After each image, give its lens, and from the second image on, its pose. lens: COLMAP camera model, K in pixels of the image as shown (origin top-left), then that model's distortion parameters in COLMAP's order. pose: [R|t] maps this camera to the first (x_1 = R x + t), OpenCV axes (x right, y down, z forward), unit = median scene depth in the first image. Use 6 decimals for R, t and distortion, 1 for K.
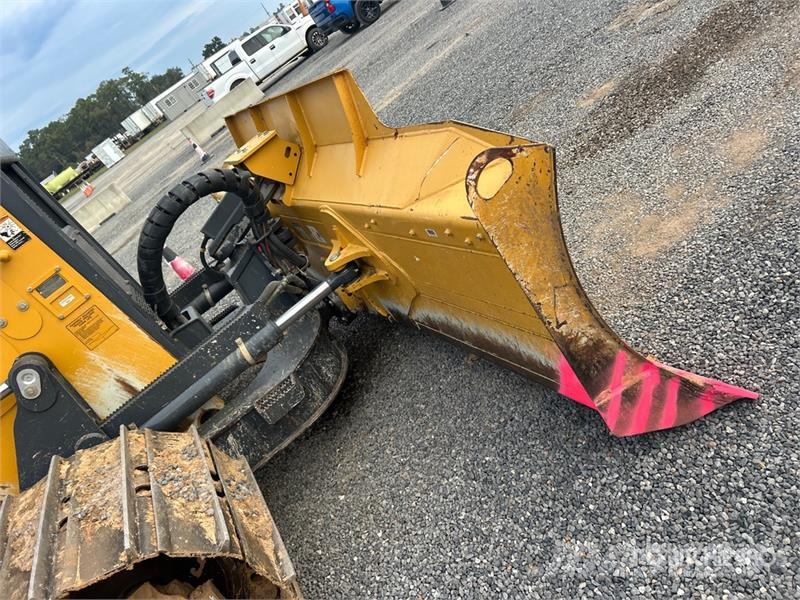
lens RADIAL K [[605.4, 0, 396.3], [0, 605.4, 305.8], [0, 0, 1]] dist [0.069326, -0.087546]
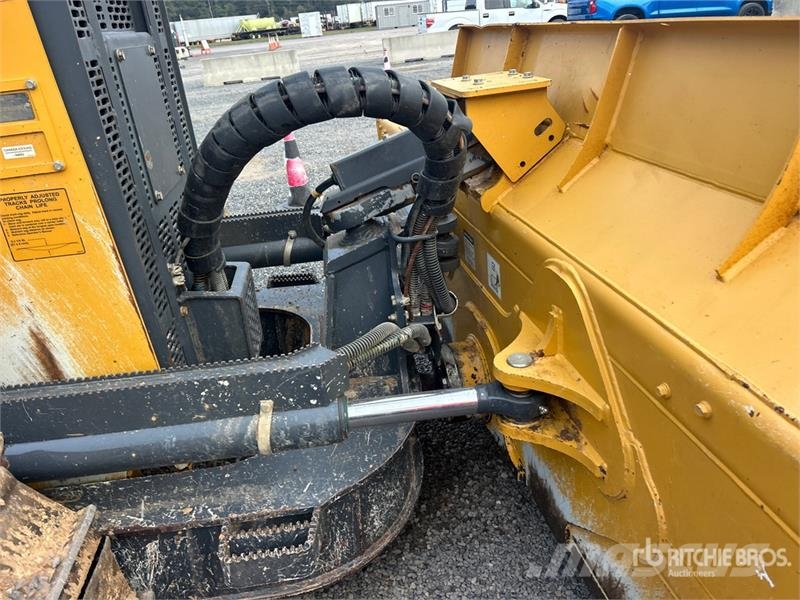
lens RADIAL K [[605.4, 0, 396.3], [0, 605.4, 305.8], [0, 0, 1]] dist [0.069326, -0.087546]
pose [[0.825909, 0.556682, -0.089327, -0.171135], [-0.553460, 0.830726, 0.059807, -0.094168], [0.107500, 0.000043, 0.994205, 0.518339]]
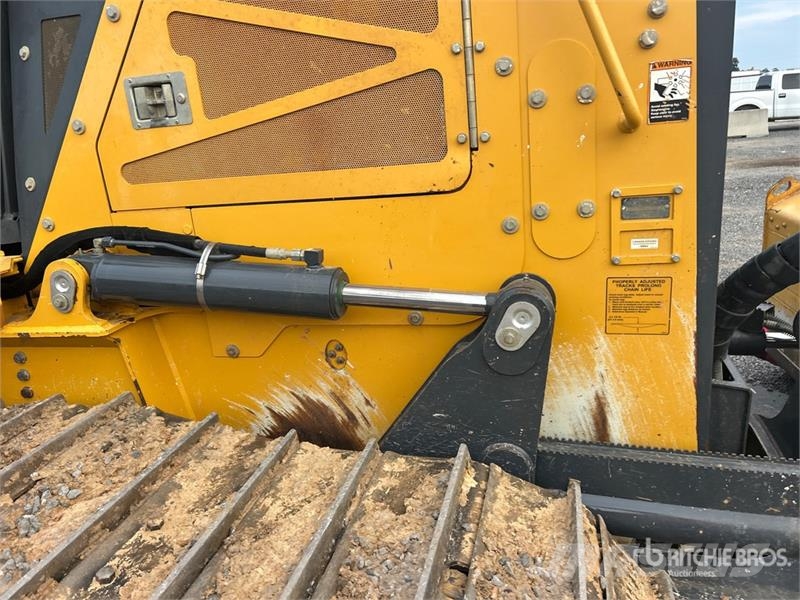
lens RADIAL K [[612.5, 0, 400.0], [0, 612.5, 300.0], [0, 0, 1]] dist [0.085885, -0.091109]
pose [[0.650763, 0.632766, -0.419661, -0.385303], [-0.628735, 0.758949, 0.169373, 0.069721], [0.425675, 0.153634, 0.891738, 0.382546]]
